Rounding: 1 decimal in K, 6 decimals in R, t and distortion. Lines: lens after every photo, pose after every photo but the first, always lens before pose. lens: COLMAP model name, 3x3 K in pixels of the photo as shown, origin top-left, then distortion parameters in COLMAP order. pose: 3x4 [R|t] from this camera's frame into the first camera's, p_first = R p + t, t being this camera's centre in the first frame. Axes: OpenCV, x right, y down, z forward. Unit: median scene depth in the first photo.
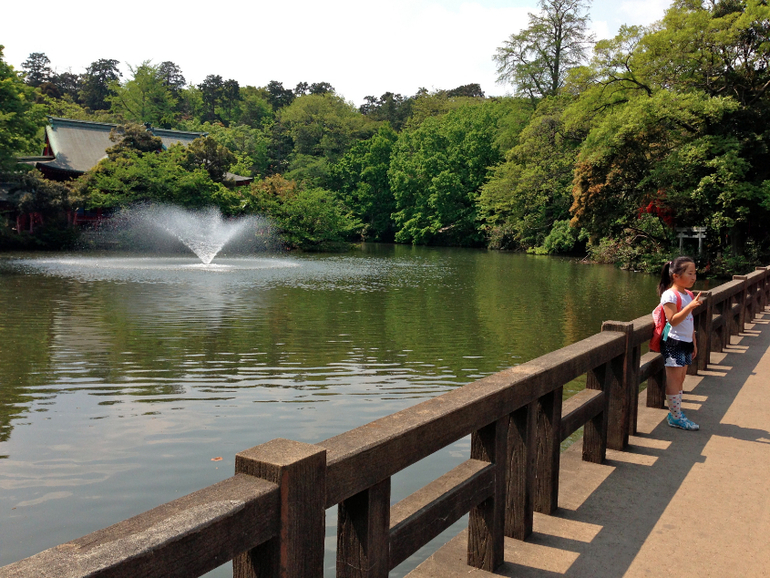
lens RADIAL K [[711.9, 0, 389.0], [0, 711.9, 277.3], [0, 0, 1]] dist [0.143900, -0.251696]
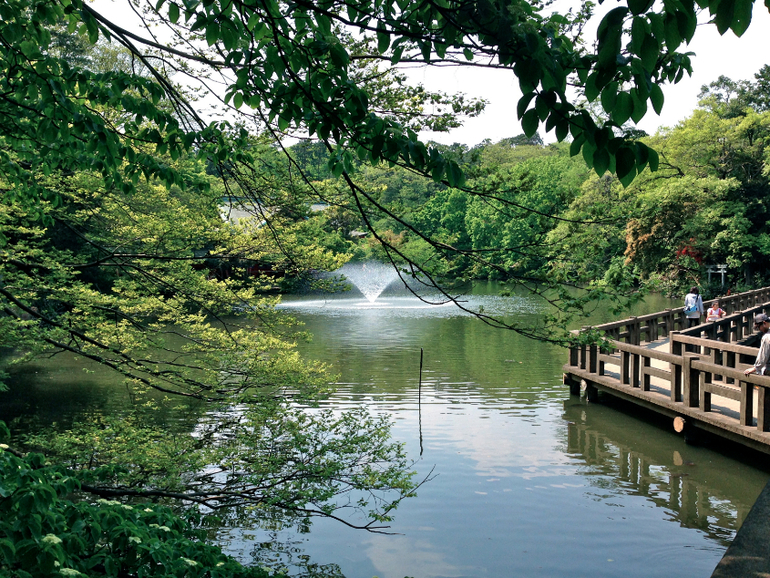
lens RADIAL K [[697.6, 0, 384.1], [0, 697.6, 299.6], [0, 0, 1]] dist [0.157188, -0.266966]
pose [[0.995822, -0.028902, -0.086621, -0.043322], [0.027782, 0.999514, -0.014107, -0.001051], [0.086987, 0.011642, 0.996141, -0.184754]]
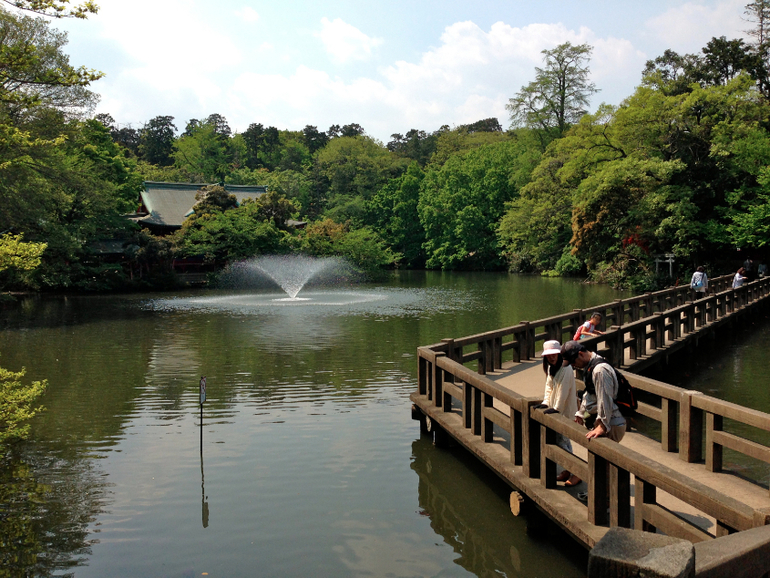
lens RADIAL K [[704.2, 0, 385.0], [0, 704.2, 289.0], [0, 0, 1]] dist [0.143403, -0.255220]
pose [[0.998229, -0.039537, -0.044446, -0.009390], [0.038922, 0.999135, -0.014613, -0.003879], [0.044985, 0.012857, 0.998905, -0.131875]]
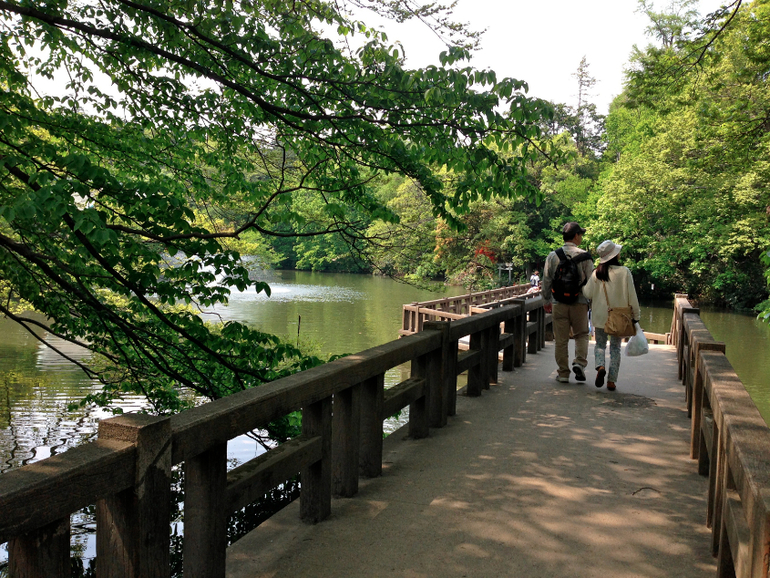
lens RADIAL K [[711.9, 0, 389.0], [0, 711.9, 277.3], [0, 0, 1]] dist [0.143900, -0.251696]
pose [[0.983122, -0.007959, 0.182779, -0.066580], [0.013677, 0.999455, -0.030039, 0.003953], [-0.182440, 0.032032, 0.982695, -0.259985]]
